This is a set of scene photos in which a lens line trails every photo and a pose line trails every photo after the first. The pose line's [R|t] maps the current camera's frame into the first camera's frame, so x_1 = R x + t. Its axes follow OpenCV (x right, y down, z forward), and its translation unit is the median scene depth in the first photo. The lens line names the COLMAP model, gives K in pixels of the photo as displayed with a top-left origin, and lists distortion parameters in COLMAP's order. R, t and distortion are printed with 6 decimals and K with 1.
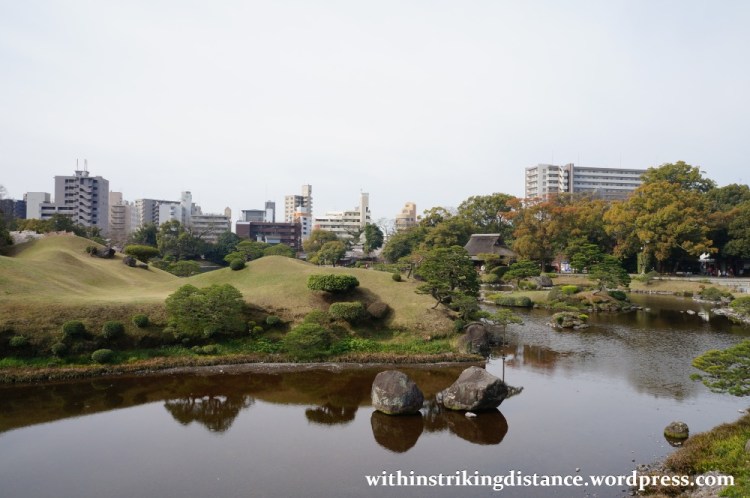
lens RADIAL K [[576.6, 0, 375.0], [0, 576.6, 249.0], [0, 0, 1]] dist [-0.001165, -0.001241]
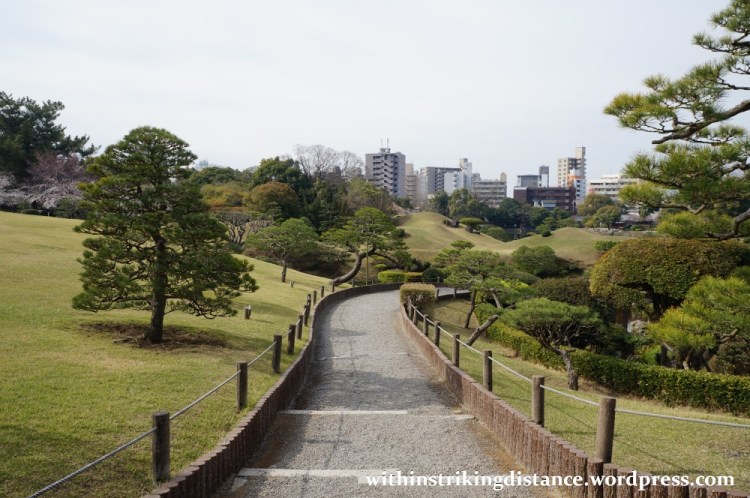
lens RADIAL K [[576.6, 0, 375.0], [0, 576.6, 249.0], [0, 0, 1]] dist [-0.001165, -0.001241]
pose [[0.898703, 0.020442, -0.438081, 0.005884], [0.010292, 0.997655, 0.067666, -0.007239], [0.438437, -0.065320, 0.896385, -0.109033]]
